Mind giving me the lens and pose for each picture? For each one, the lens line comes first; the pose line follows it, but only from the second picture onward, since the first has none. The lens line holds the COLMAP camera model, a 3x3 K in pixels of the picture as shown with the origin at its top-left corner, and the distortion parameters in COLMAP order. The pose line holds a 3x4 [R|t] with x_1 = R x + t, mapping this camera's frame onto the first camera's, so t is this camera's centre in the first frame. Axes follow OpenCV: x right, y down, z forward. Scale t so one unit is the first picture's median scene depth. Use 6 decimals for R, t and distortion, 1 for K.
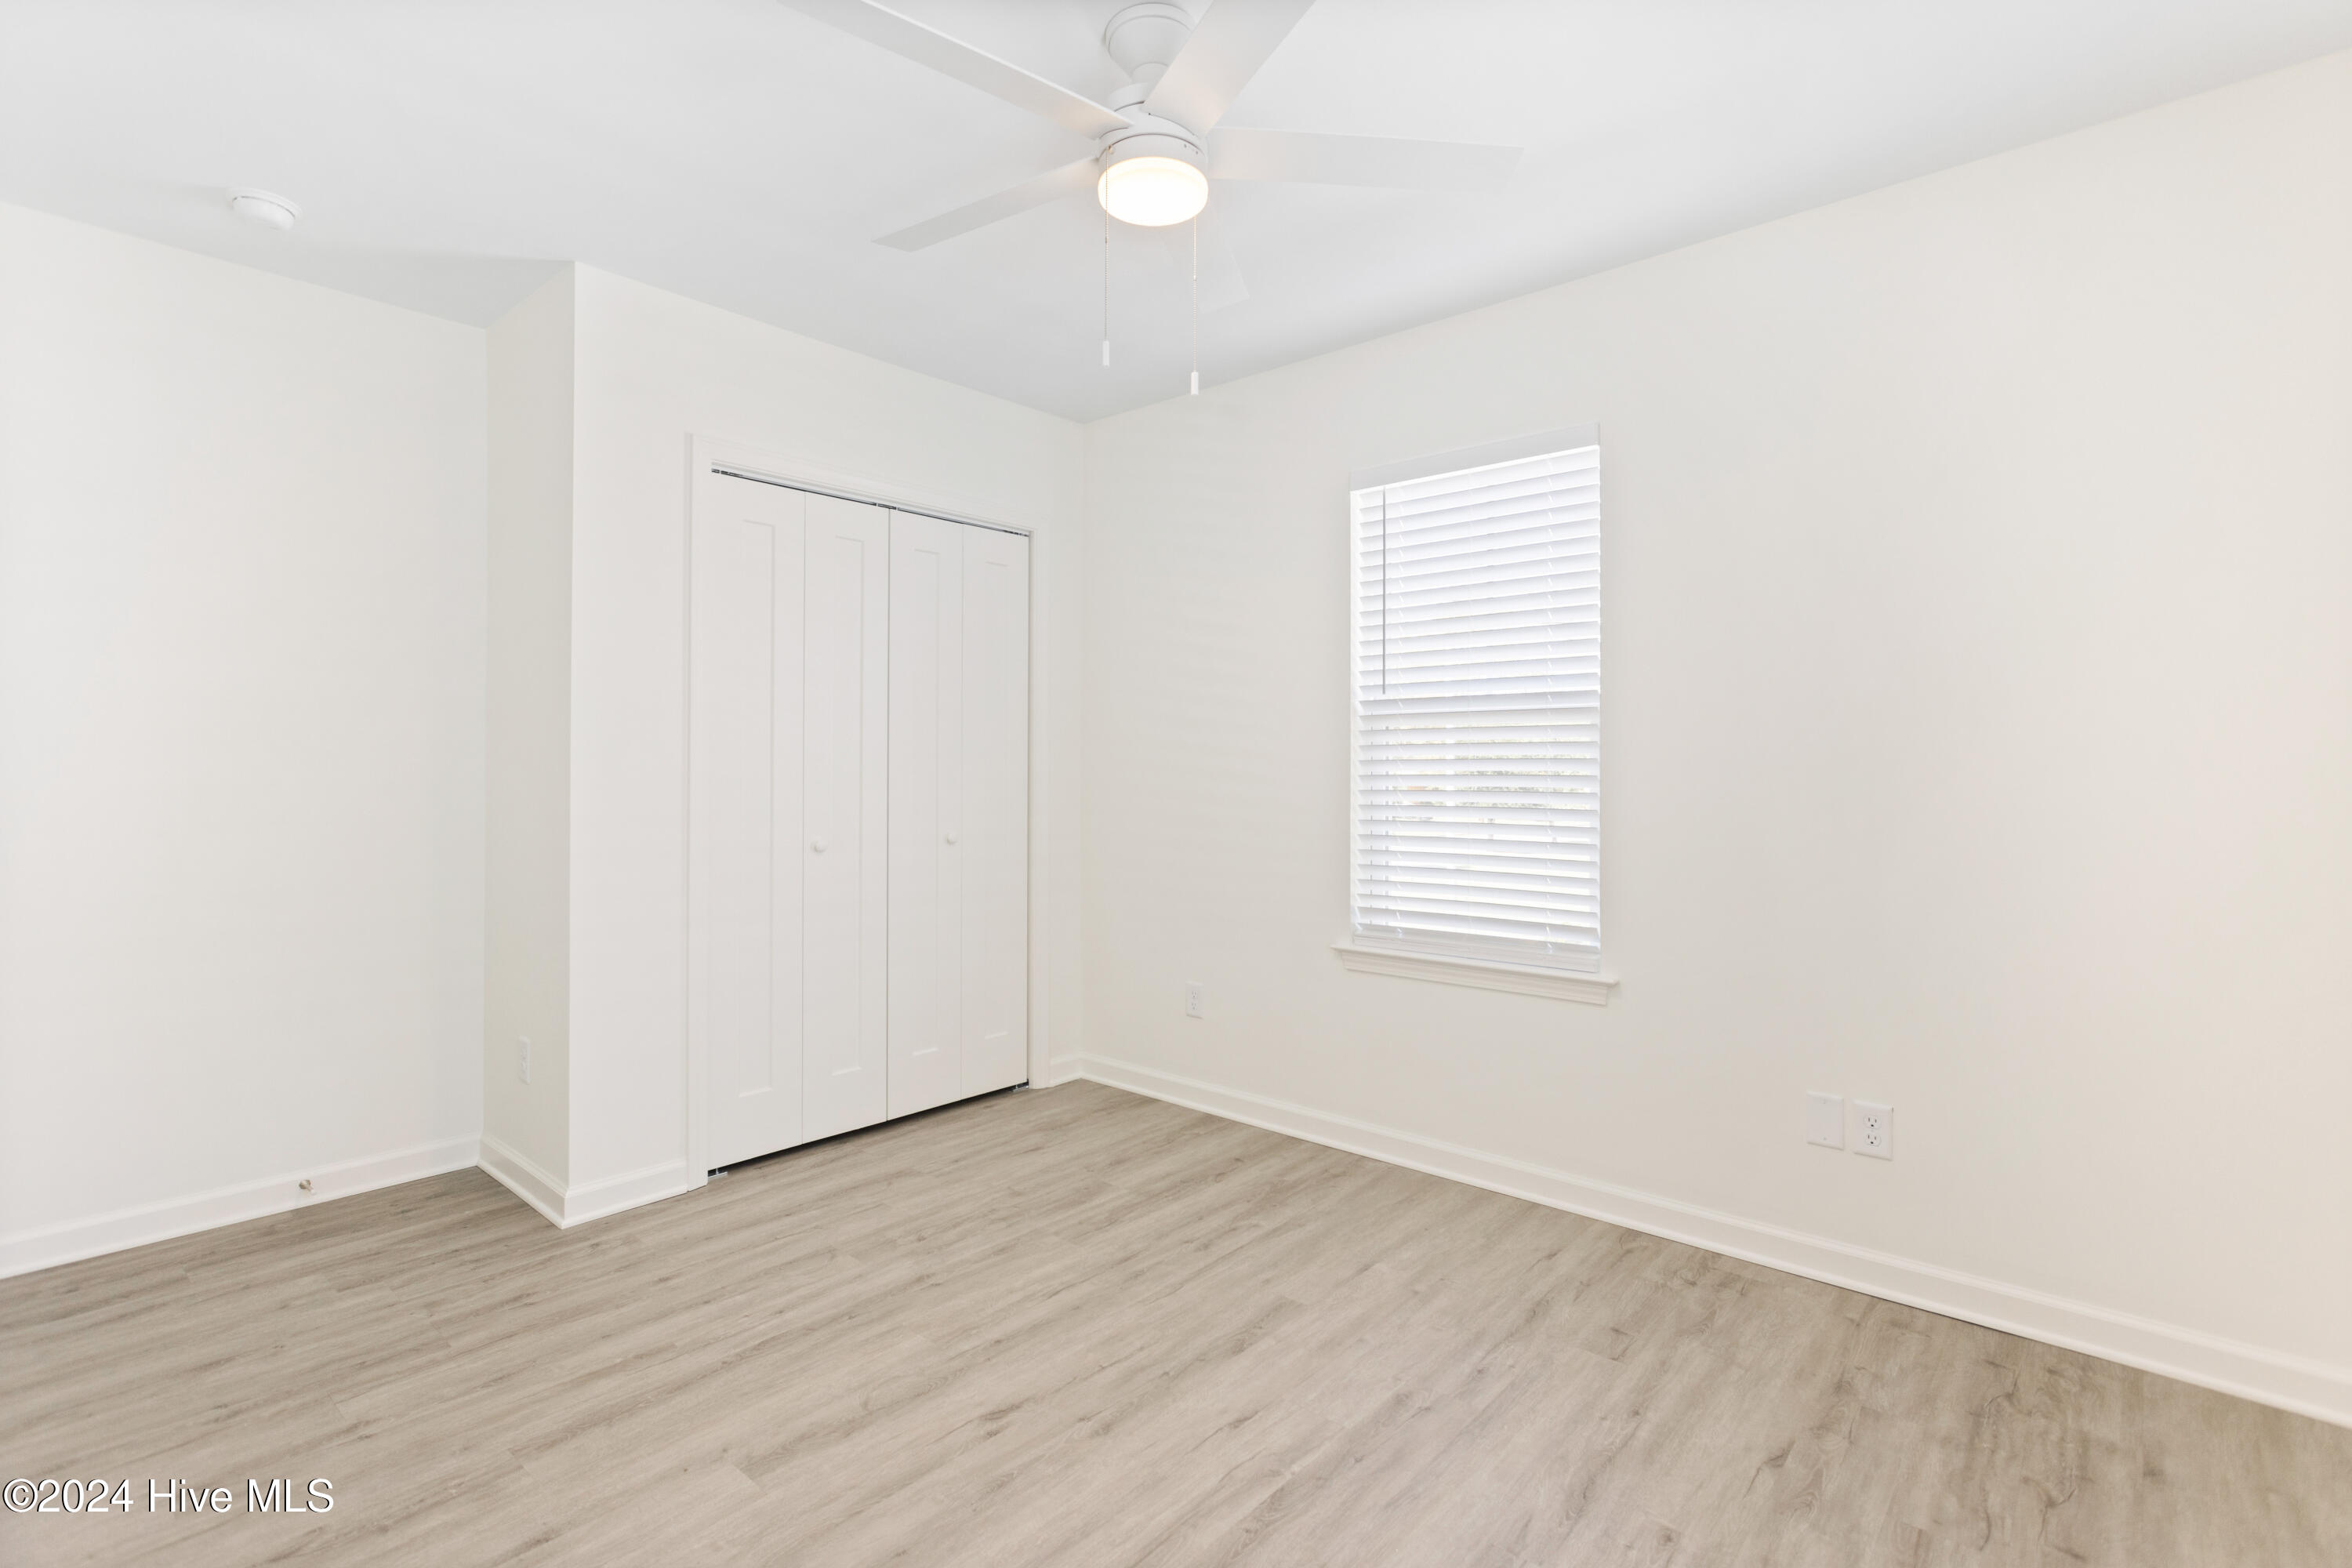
lens RADIAL K [[1121.6, 0, 1139.4], [0, 1121.6, 773.1], [0, 0, 1]] dist [0.000401, 0.000520]
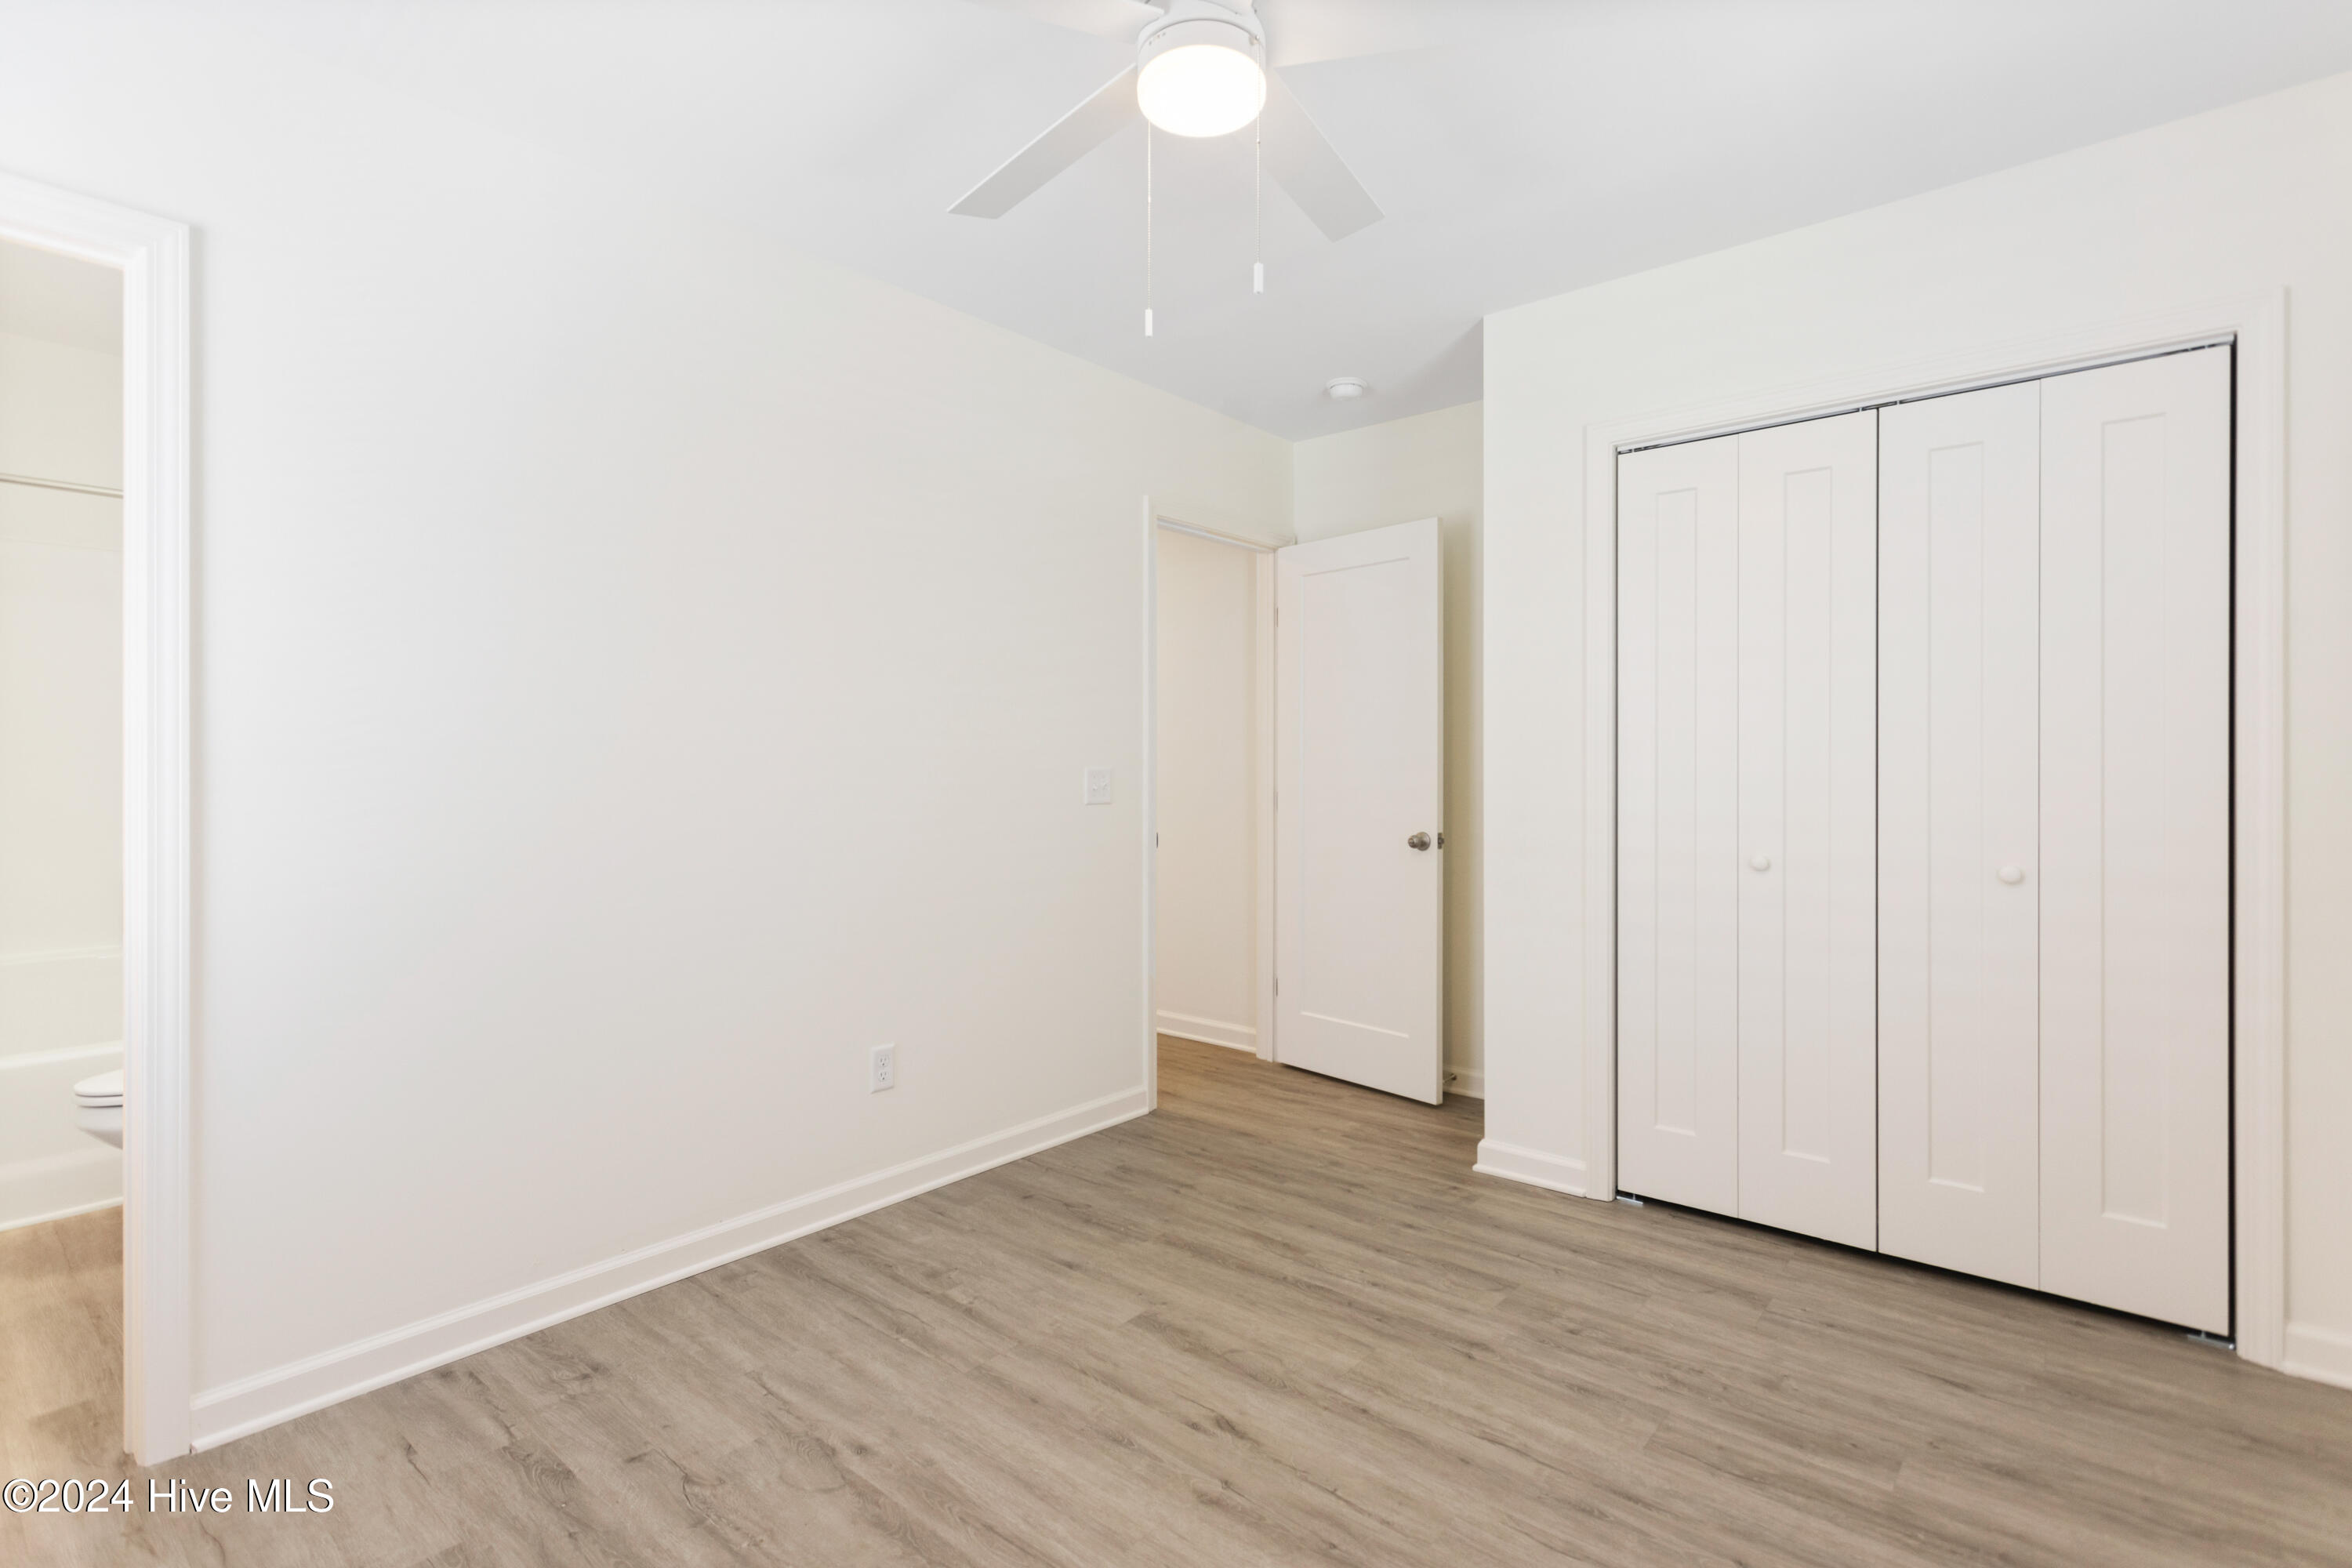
lens RADIAL K [[1090.4, 0, 1176.0], [0, 1090.4, 784.0], [0, 0, 1]] dist [-0.001091, -0.000157]
pose [[0.034675, 0.012144, -0.999325, 0.646868], [-0.003918, 0.999920, 0.012015, -0.000354], [0.999391, 0.003499, 0.034720, 0.728557]]
